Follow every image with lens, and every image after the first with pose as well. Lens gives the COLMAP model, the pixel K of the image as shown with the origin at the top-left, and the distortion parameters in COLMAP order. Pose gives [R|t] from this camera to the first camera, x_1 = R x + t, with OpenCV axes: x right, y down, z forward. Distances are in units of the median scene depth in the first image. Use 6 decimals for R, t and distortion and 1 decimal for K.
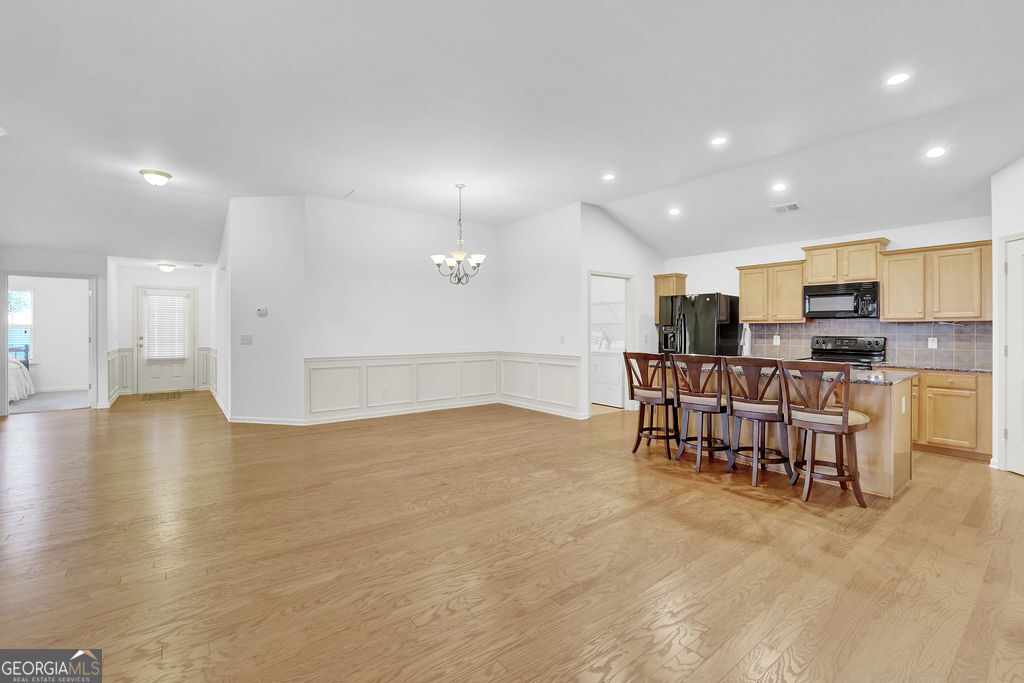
lens RADIAL K [[439.7, 0, 508.0], [0, 439.7, 335.3], [0, 0, 1]] dist [-0.047591, 0.015995]
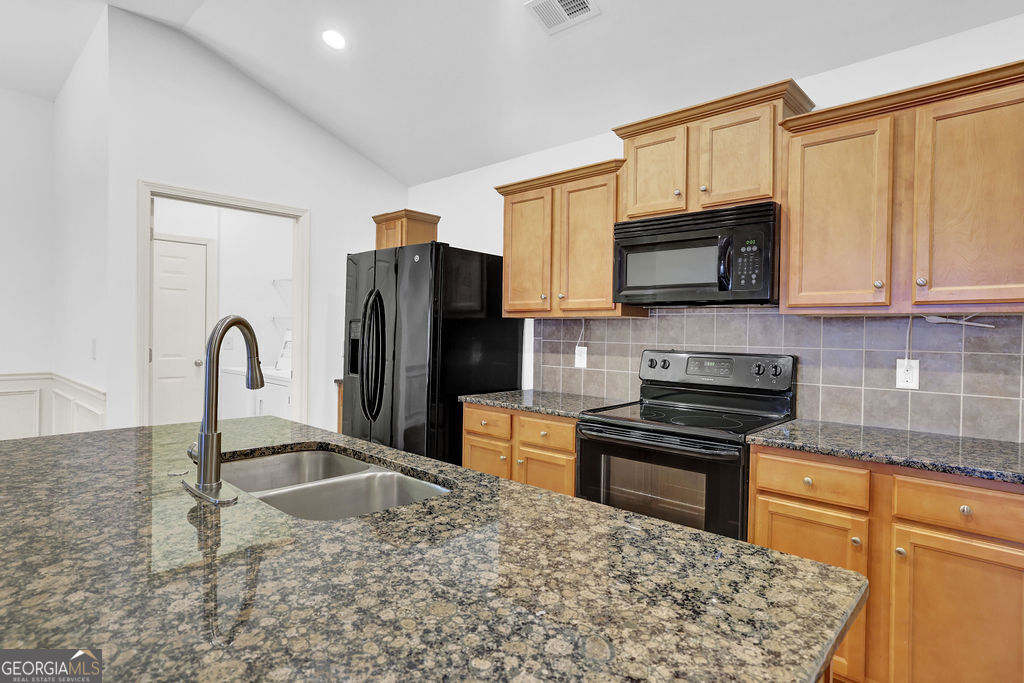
lens RADIAL K [[544.1, 0, 512.0], [0, 544.1, 341.5], [0, 0, 1]] dist [-0.001664, 0.000002]
pose [[0.984097, 0.006000, 0.177533, 0.599161], [-0.007845, 0.999922, 0.009689, -0.012108], [-0.177461, -0.010928, 0.984067, 0.621544]]
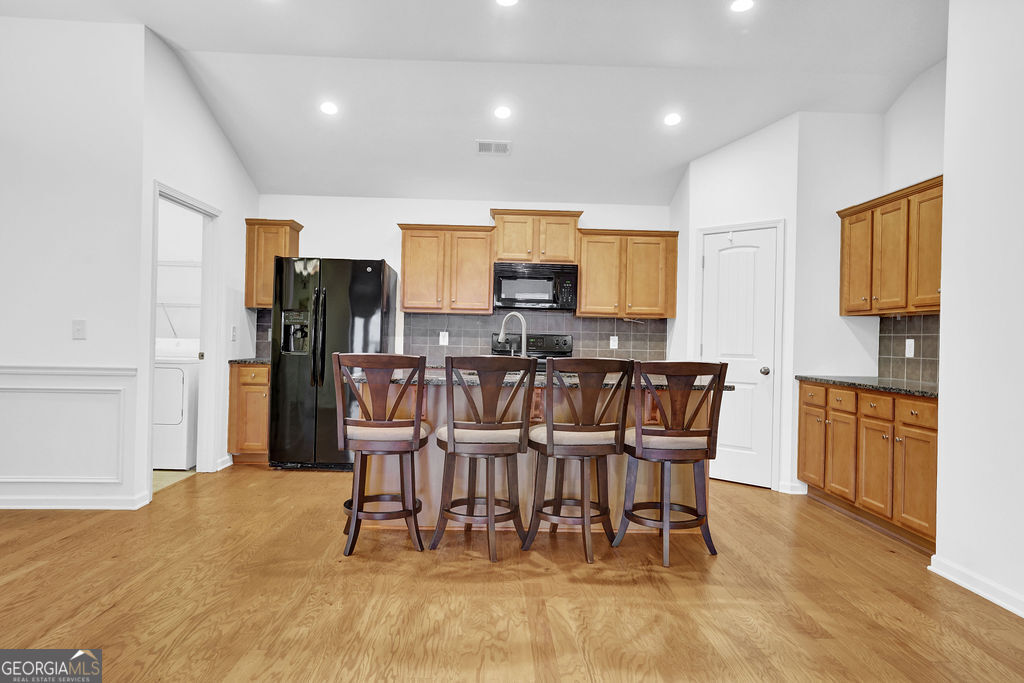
lens RADIAL K [[650.4, 0, 507.3], [0, 650.4, 339.8], [0, 0, 1]] dist [0.005701, 0.003535]
pose [[0.590698, 0.011422, 0.806812, -0.206434], [-0.013543, 0.999899, -0.004240, 0.022067], [-0.806779, -0.008422, 0.590793, 0.406689]]
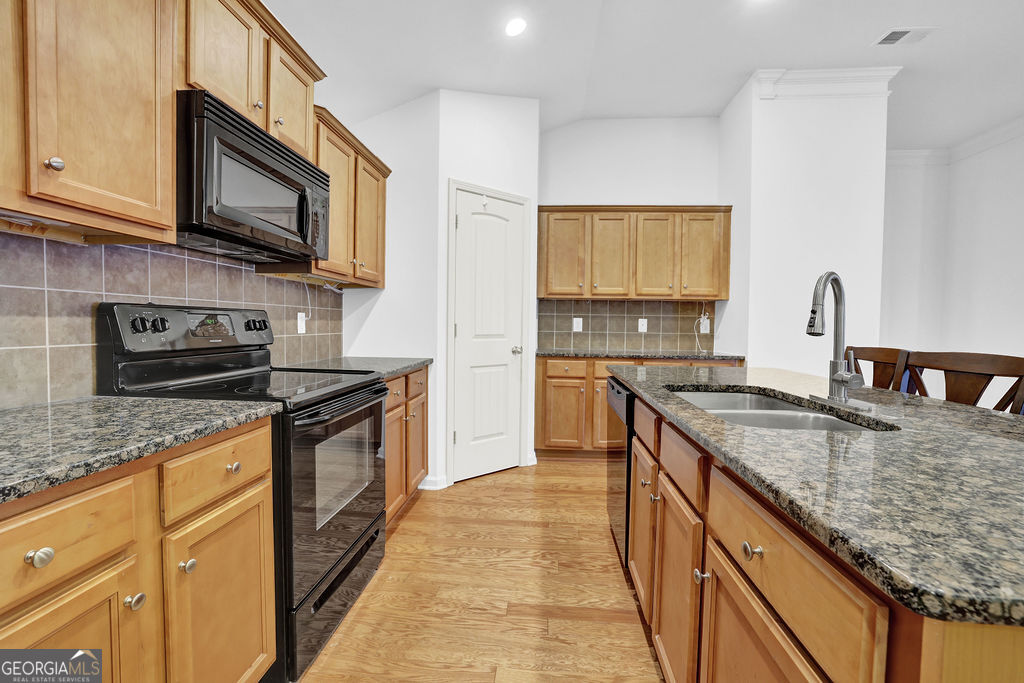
lens RADIAL K [[439.7, 0, 508.0], [0, 439.7, 335.3], [0, 0, 1]] dist [-0.047591, 0.015995]
pose [[-0.736355, -0.026655, 0.676070, 0.473469], [-0.004651, 0.999399, 0.034337, 0.013994], [-0.676579, 0.022140, -0.736037, 1.262914]]
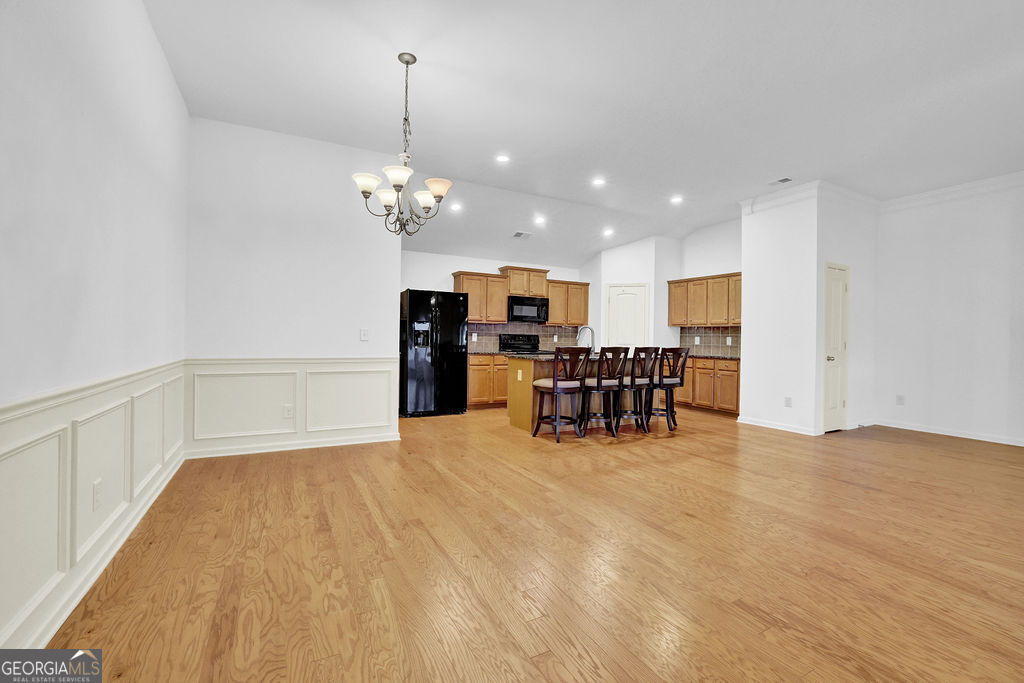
lens RADIAL K [[439.7, 0, 508.0], [0, 439.7, 335.3], [0, 0, 1]] dist [-0.047591, 0.015995]
pose [[0.166784, 0.007920, 0.985962, -0.756540], [-0.006469, 0.999955, -0.006938, 0.019142], [-0.985972, -0.005221, 0.166828, 0.929110]]
